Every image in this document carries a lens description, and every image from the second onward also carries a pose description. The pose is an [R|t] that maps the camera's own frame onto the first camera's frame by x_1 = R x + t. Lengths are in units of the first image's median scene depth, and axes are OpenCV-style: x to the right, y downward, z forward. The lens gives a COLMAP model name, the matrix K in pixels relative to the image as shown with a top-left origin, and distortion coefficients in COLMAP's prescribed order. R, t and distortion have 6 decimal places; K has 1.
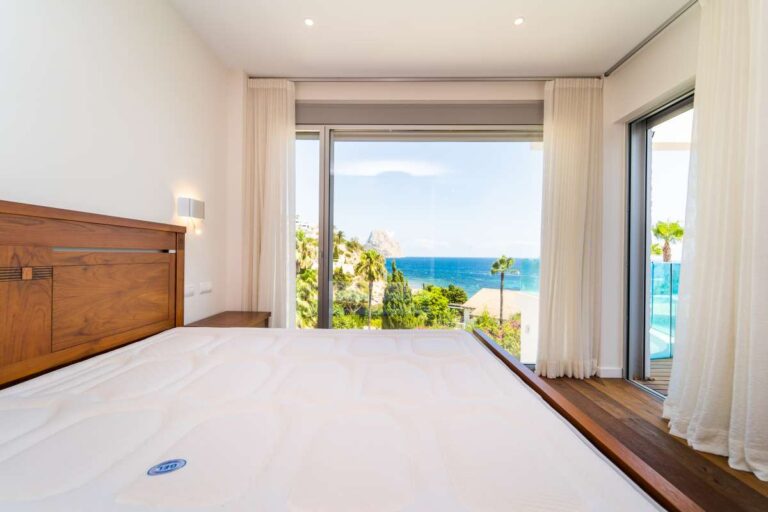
lens RADIAL K [[309.2, 0, 383.5], [0, 309.2, 255.6], [0, 0, 1]] dist [0.006185, -0.003400]
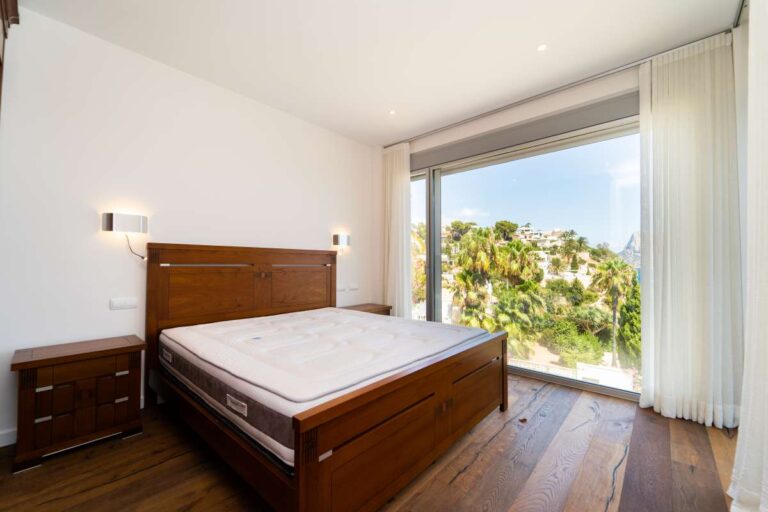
lens RADIAL K [[309.2, 0, 383.5], [0, 309.2, 255.6], [0, 0, 1]] dist [0.006185, -0.003400]
pose [[0.753494, -0.029657, -0.656785, 0.516749], [0.007187, 0.999294, -0.036877, -0.000239], [0.657415, 0.023067, 0.753176, -0.108886]]
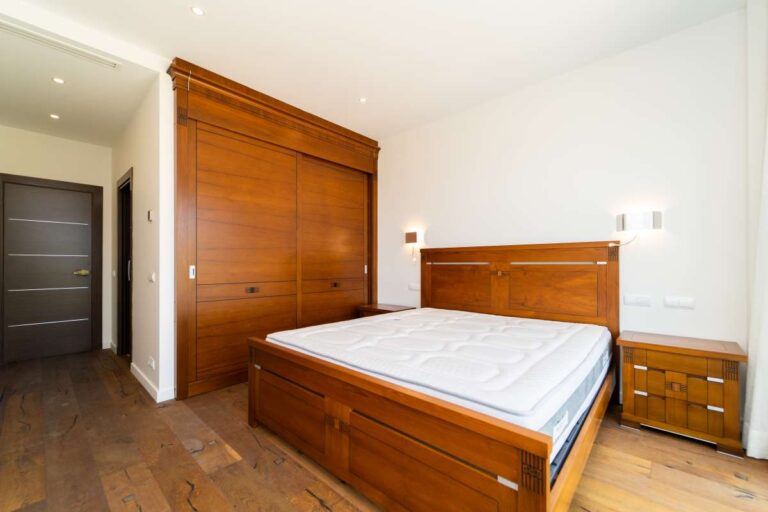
lens RADIAL K [[309.2, 0, 383.5], [0, 309.2, 255.6], [0, 0, 1]] dist [0.006185, -0.003400]
pose [[-0.655885, -0.028925, -0.754307, 0.554924], [-0.003191, 0.999363, -0.035547, 0.002887], [0.754854, -0.020908, -0.655559, 0.786703]]
